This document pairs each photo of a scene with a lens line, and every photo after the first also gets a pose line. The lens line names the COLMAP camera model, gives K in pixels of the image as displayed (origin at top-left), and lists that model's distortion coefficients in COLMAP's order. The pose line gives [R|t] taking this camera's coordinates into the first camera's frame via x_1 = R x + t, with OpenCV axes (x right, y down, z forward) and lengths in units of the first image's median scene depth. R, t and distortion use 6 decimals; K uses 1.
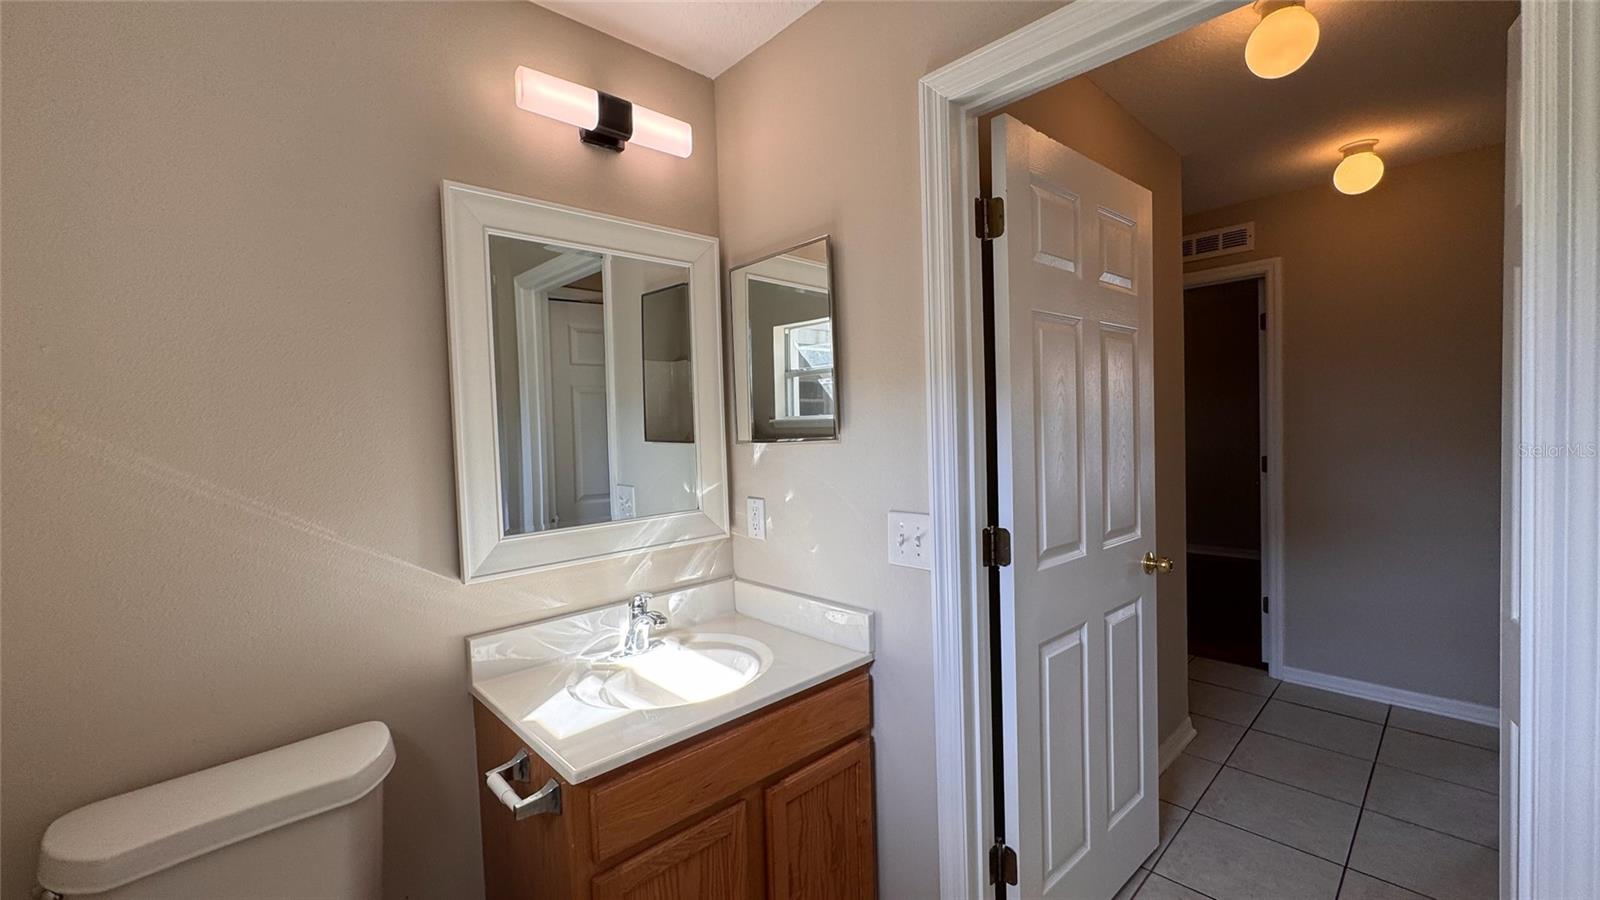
lens RADIAL K [[640.8, 0, 796.9], [0, 640.8, 446.5], [0, 0, 1]] dist [0.000461, 0.000058]
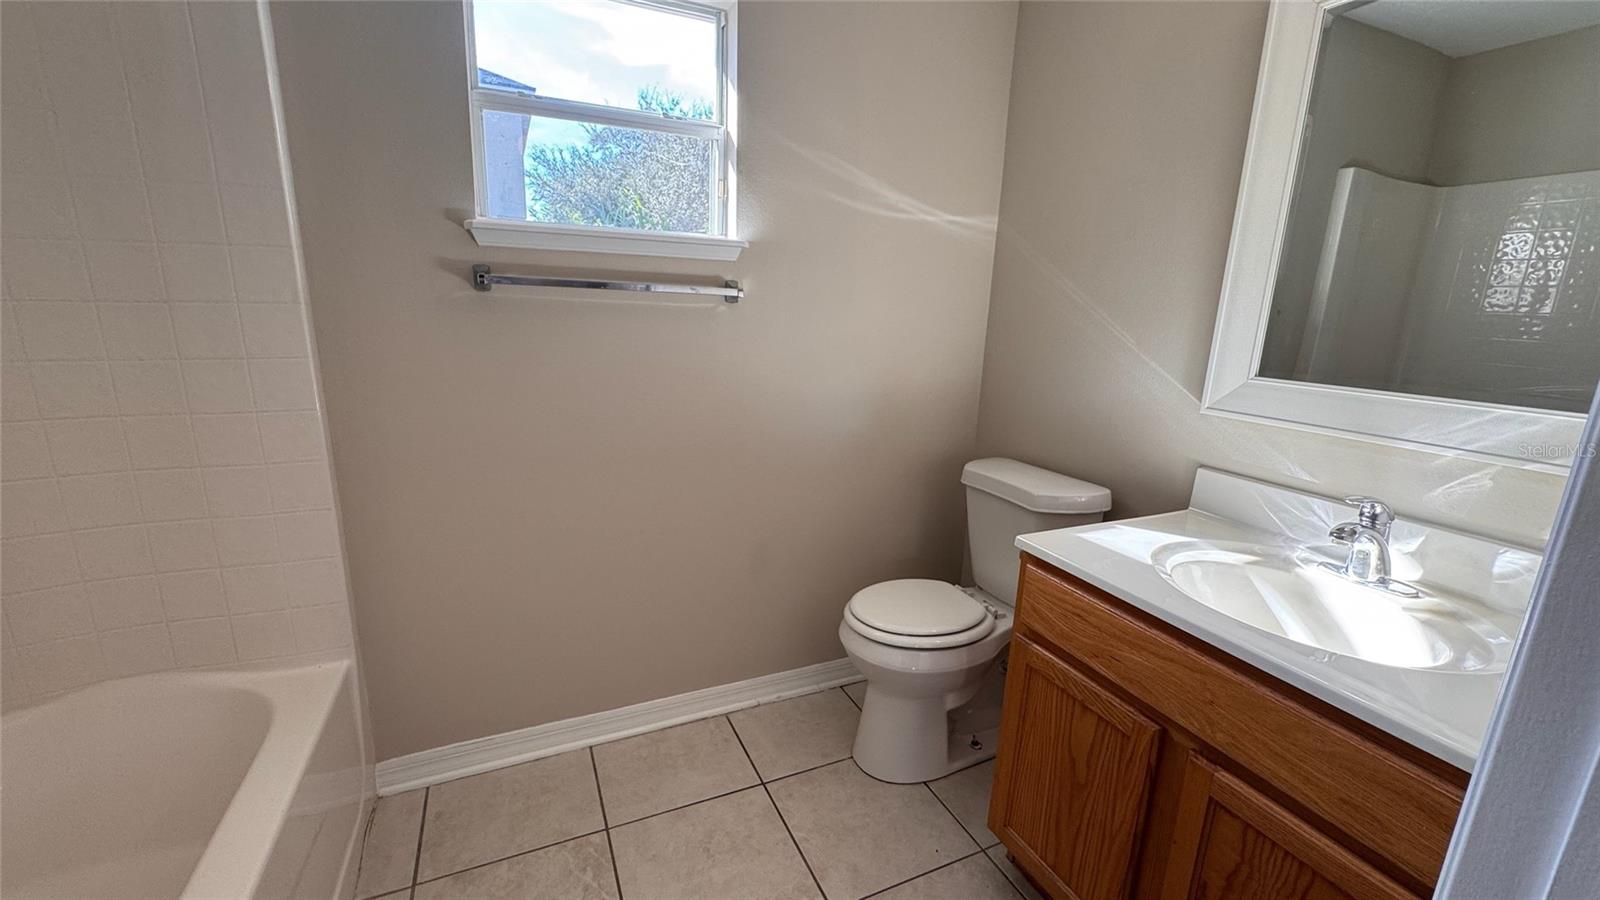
lens RADIAL K [[640.8, 0, 796.9], [0, 640.8, 446.5], [0, 0, 1]] dist [0.000461, 0.000058]
pose [[-0.323952, 0.228194, -0.918141, 0.651357], [-0.058363, 0.963806, 0.260136, 0.039294], [0.944272, 0.137857, -0.298909, 0.709777]]
